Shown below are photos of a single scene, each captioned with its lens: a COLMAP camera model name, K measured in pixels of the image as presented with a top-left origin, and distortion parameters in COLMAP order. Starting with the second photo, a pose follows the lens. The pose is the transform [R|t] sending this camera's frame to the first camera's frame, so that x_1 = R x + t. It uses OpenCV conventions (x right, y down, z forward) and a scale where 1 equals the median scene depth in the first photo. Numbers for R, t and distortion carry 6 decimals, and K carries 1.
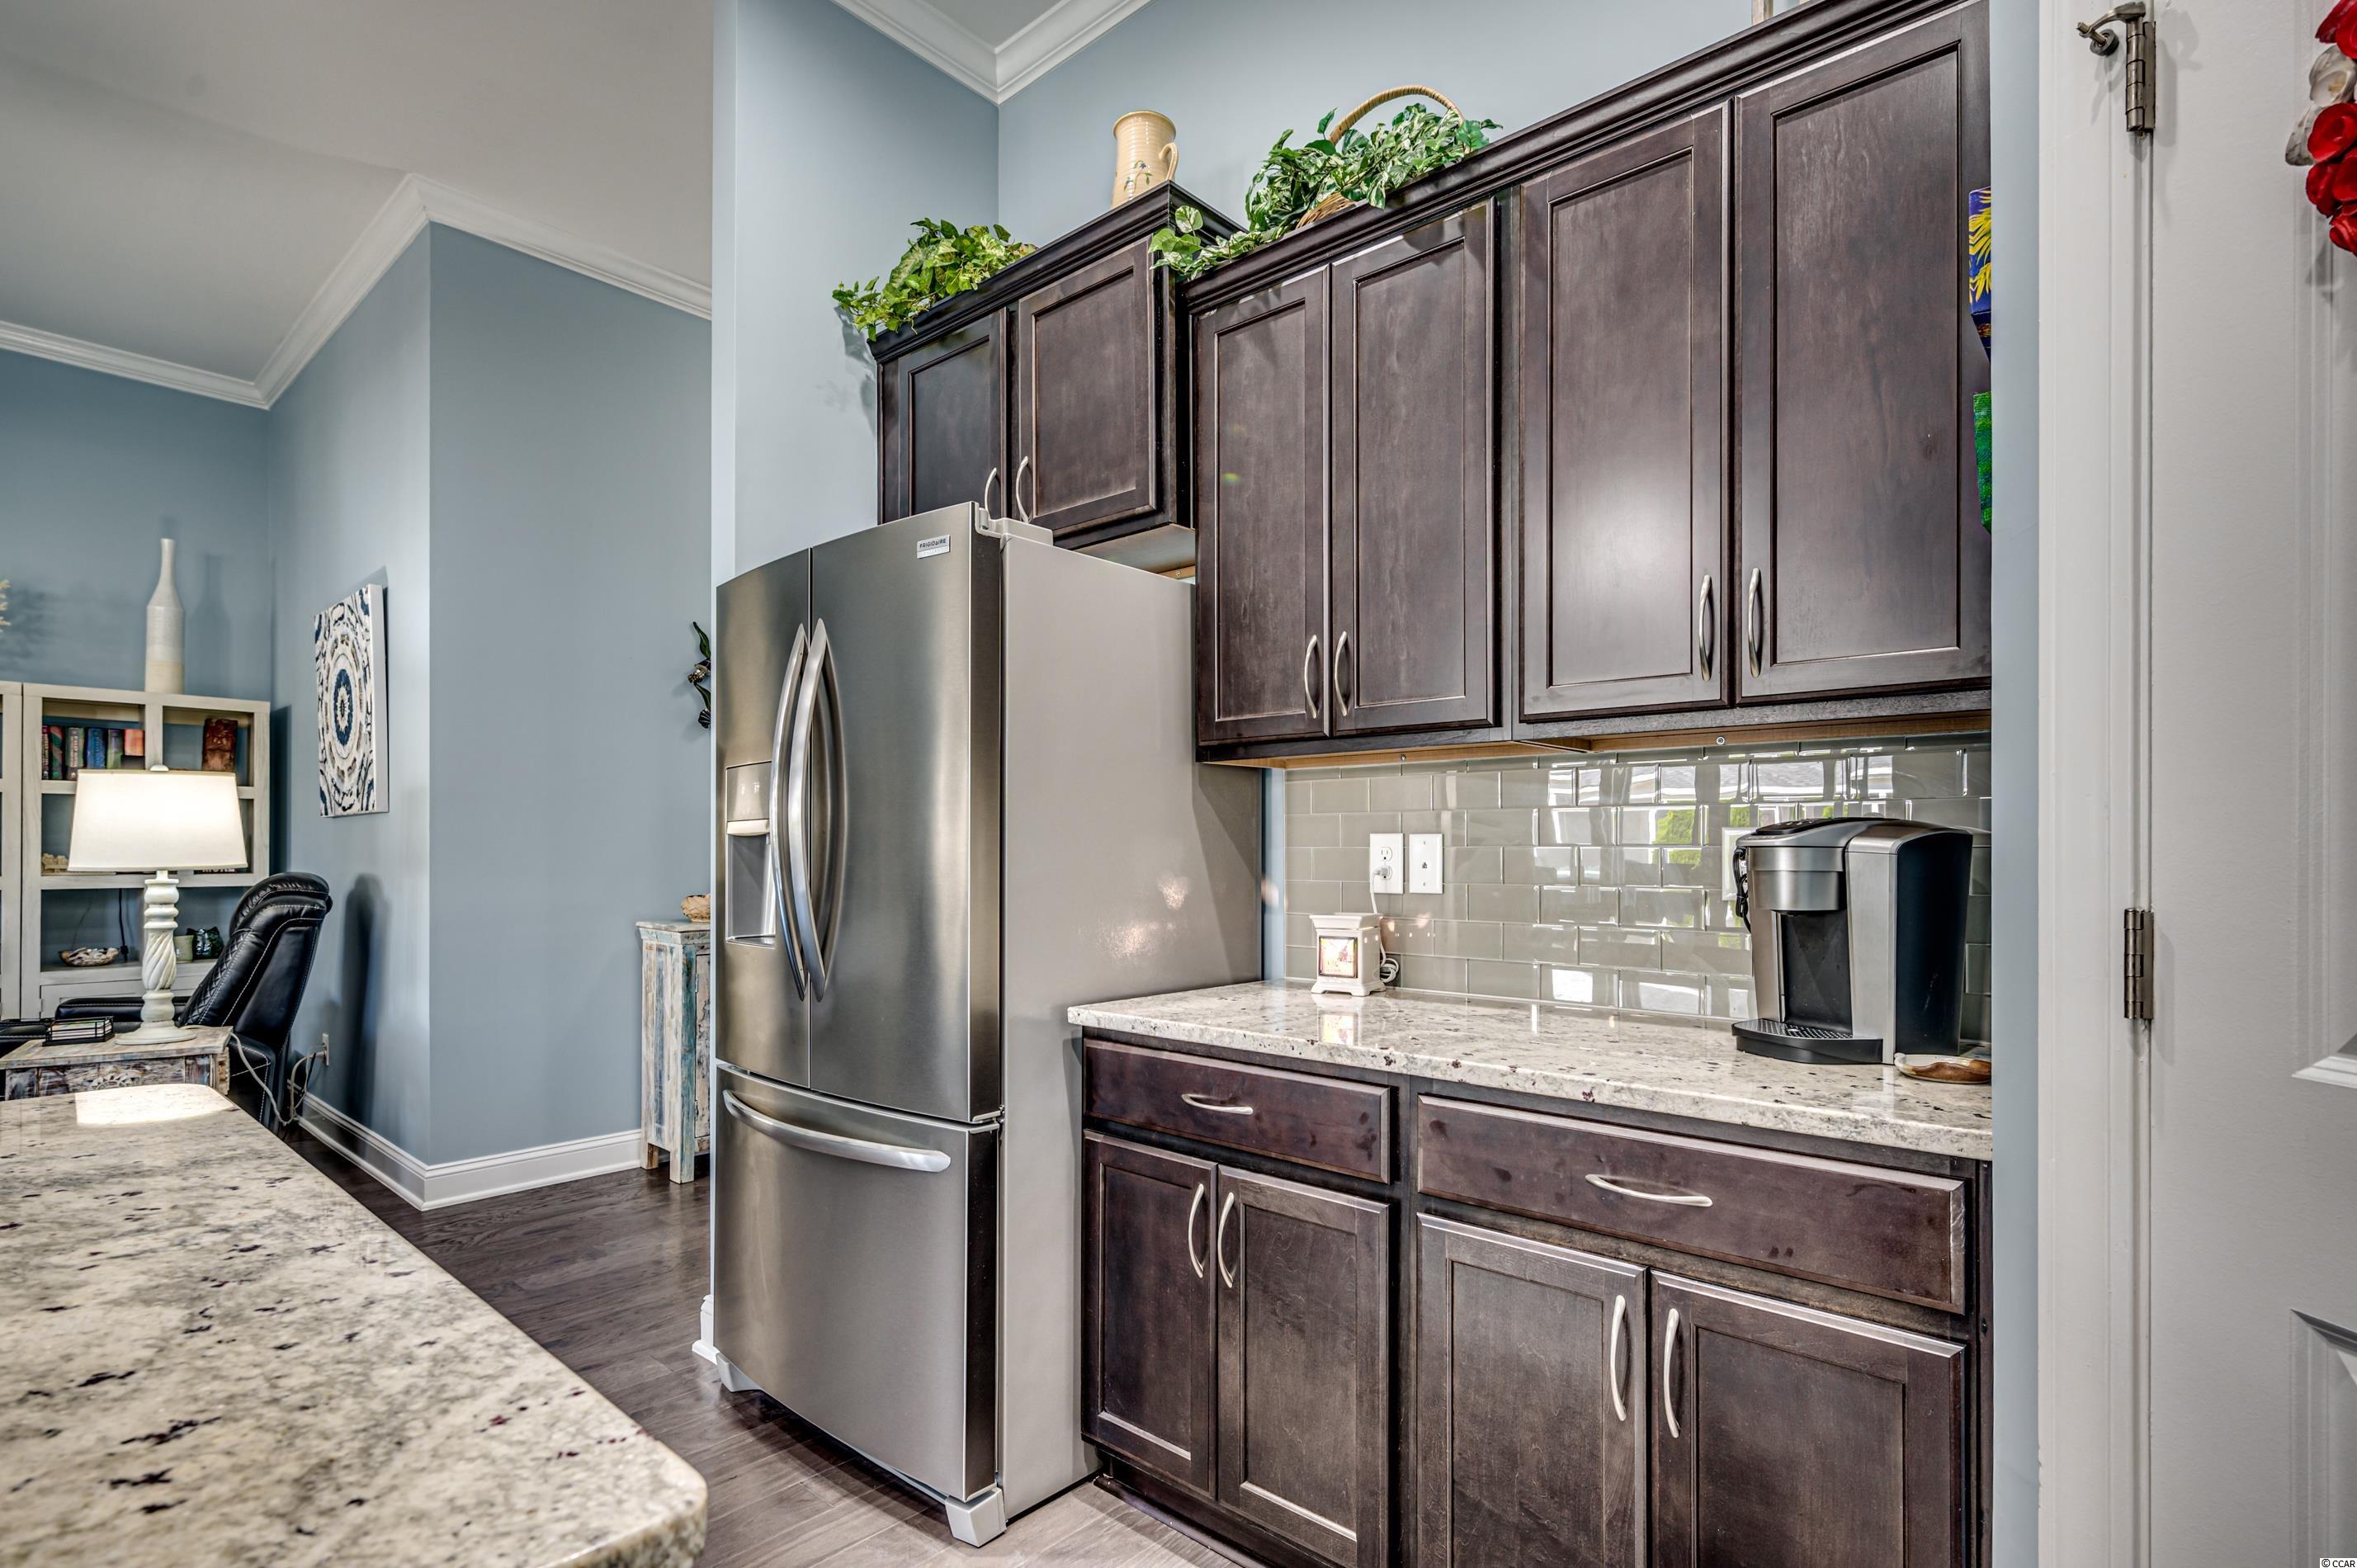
lens RADIAL K [[1141.9, 0, 1190.2], [0, 1141.9, 846.7], [0, 0, 1]] dist [0.003303, -0.001100]
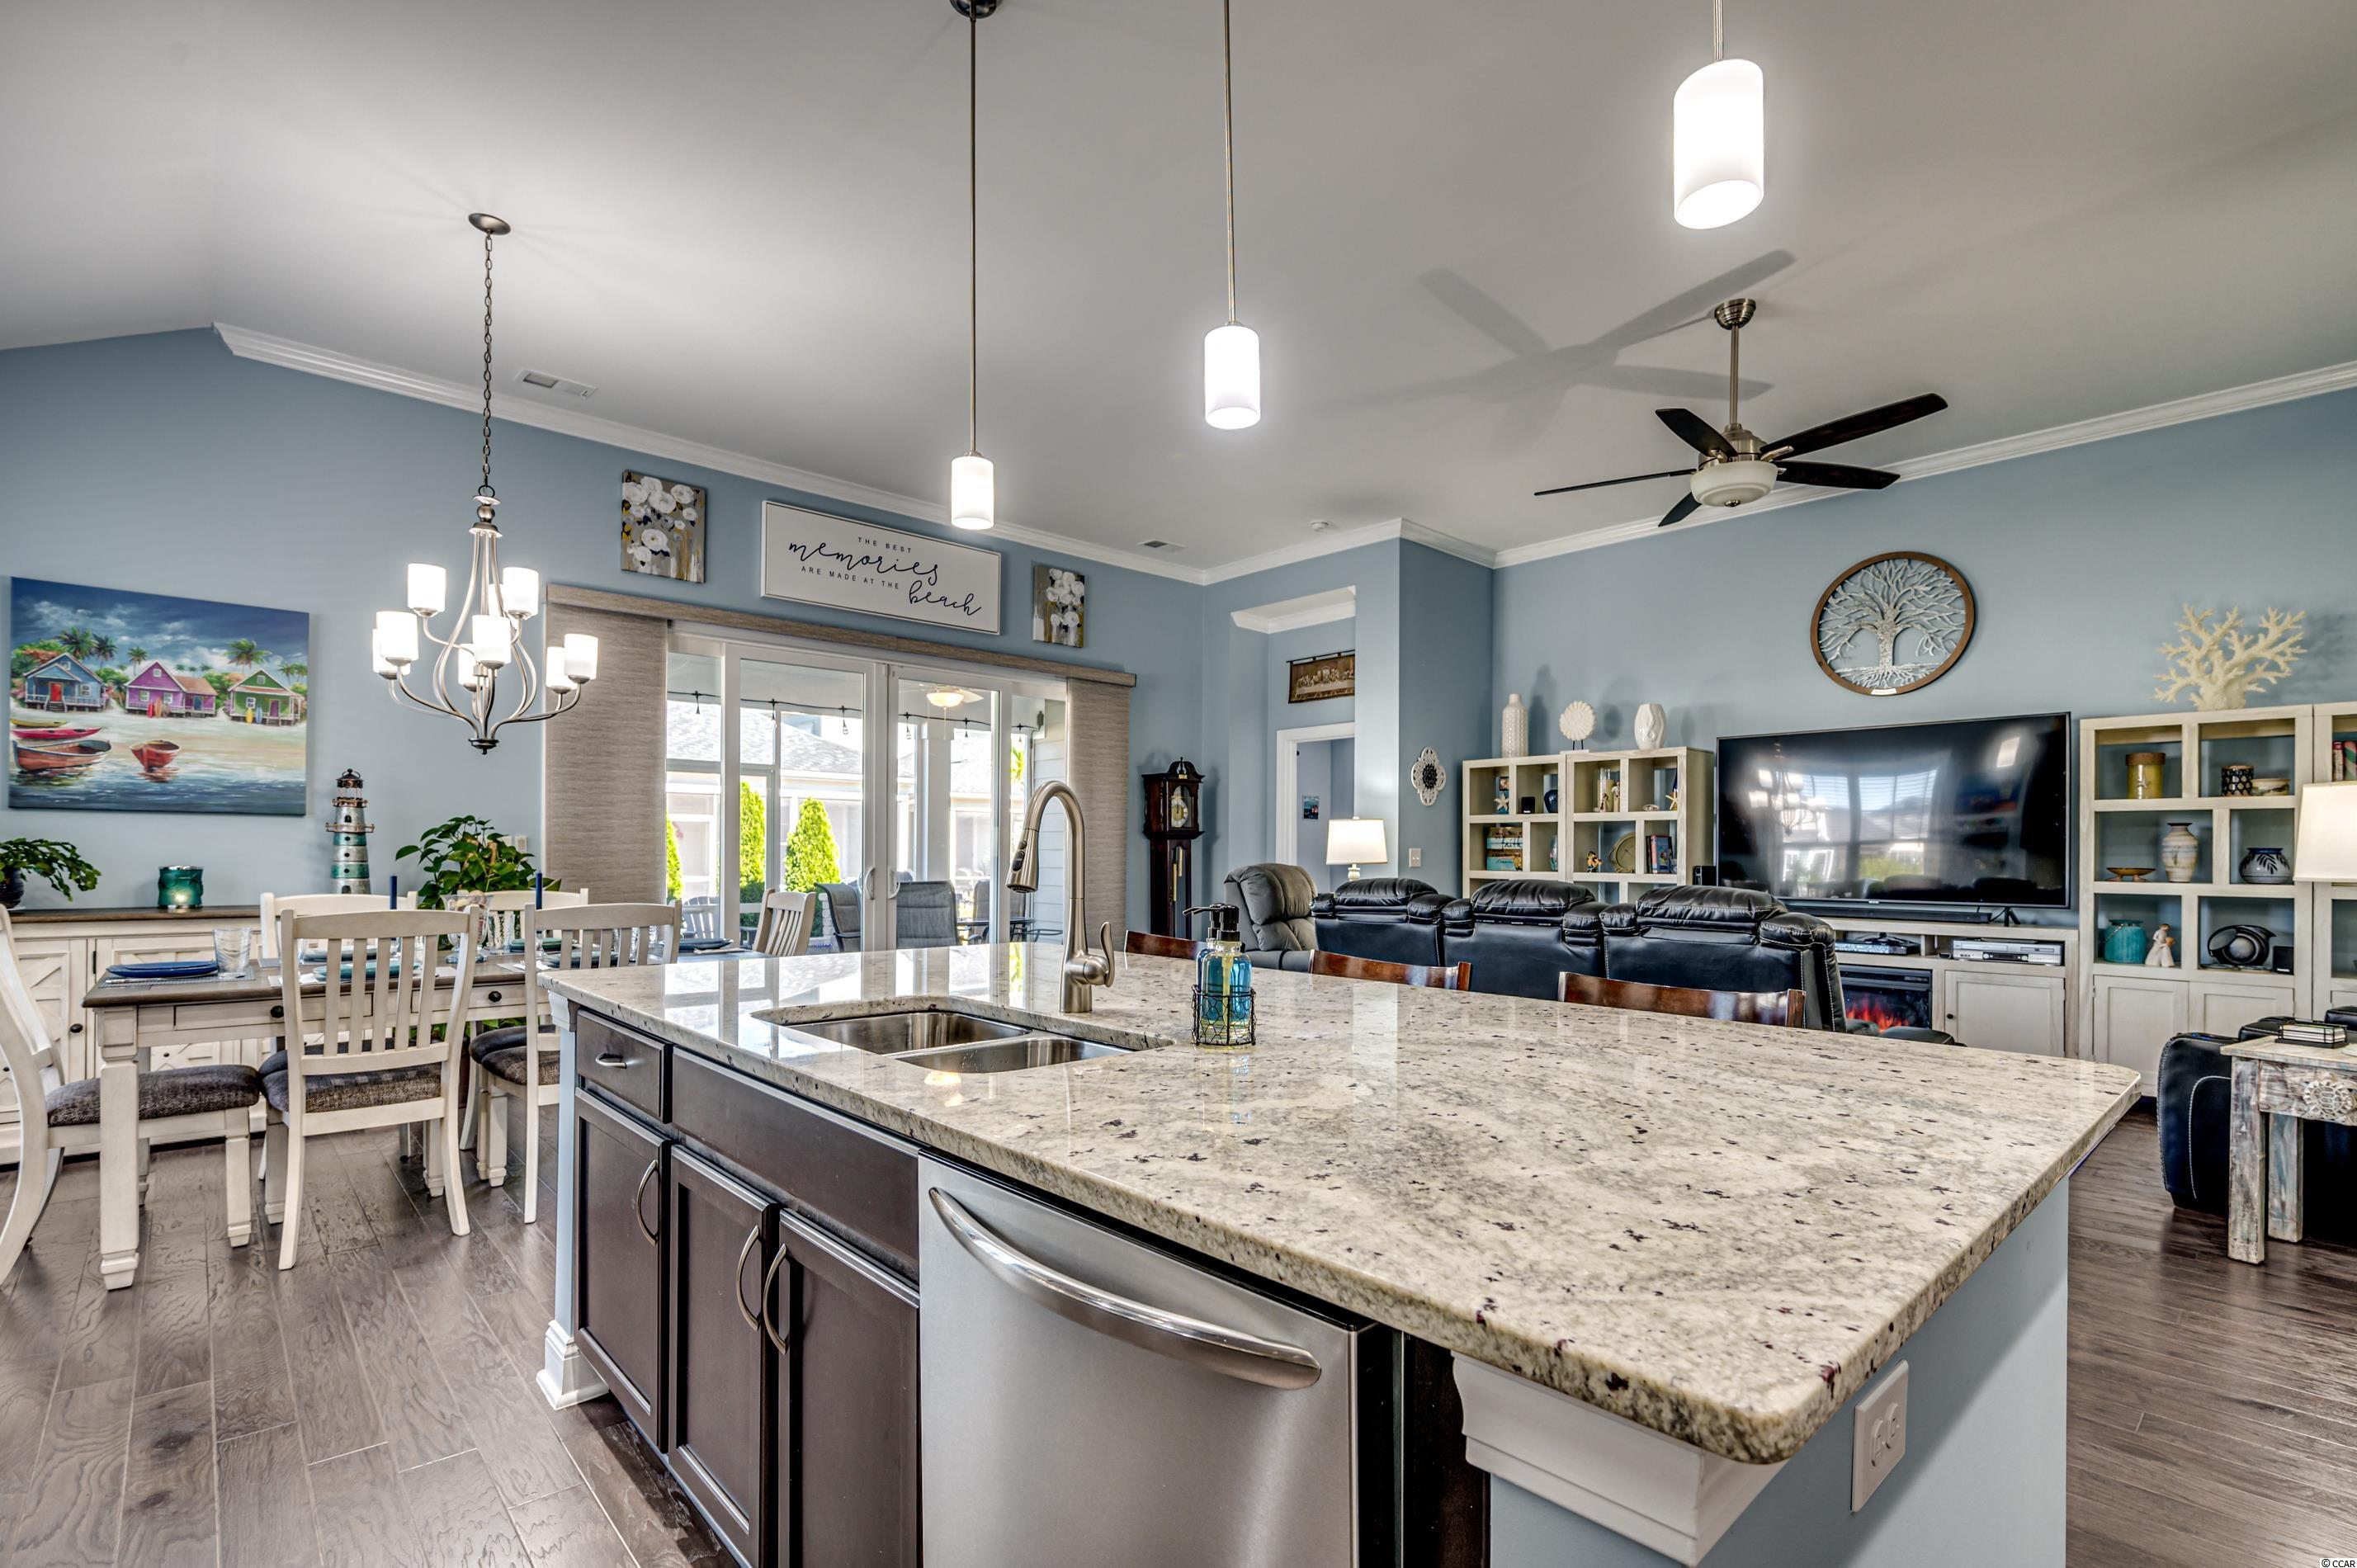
lens RADIAL K [[1059.9, 0, 1185.3], [0, 1059.9, 850.5], [0, 0, 1]] dist [-0.001385, 0.000078]
pose [[-0.092133, -0.002518, -0.995744, 0.164277], [-0.004681, 0.999987, -0.002095, 0.000198], [0.995736, 0.004468, -0.092143, 0.118484]]
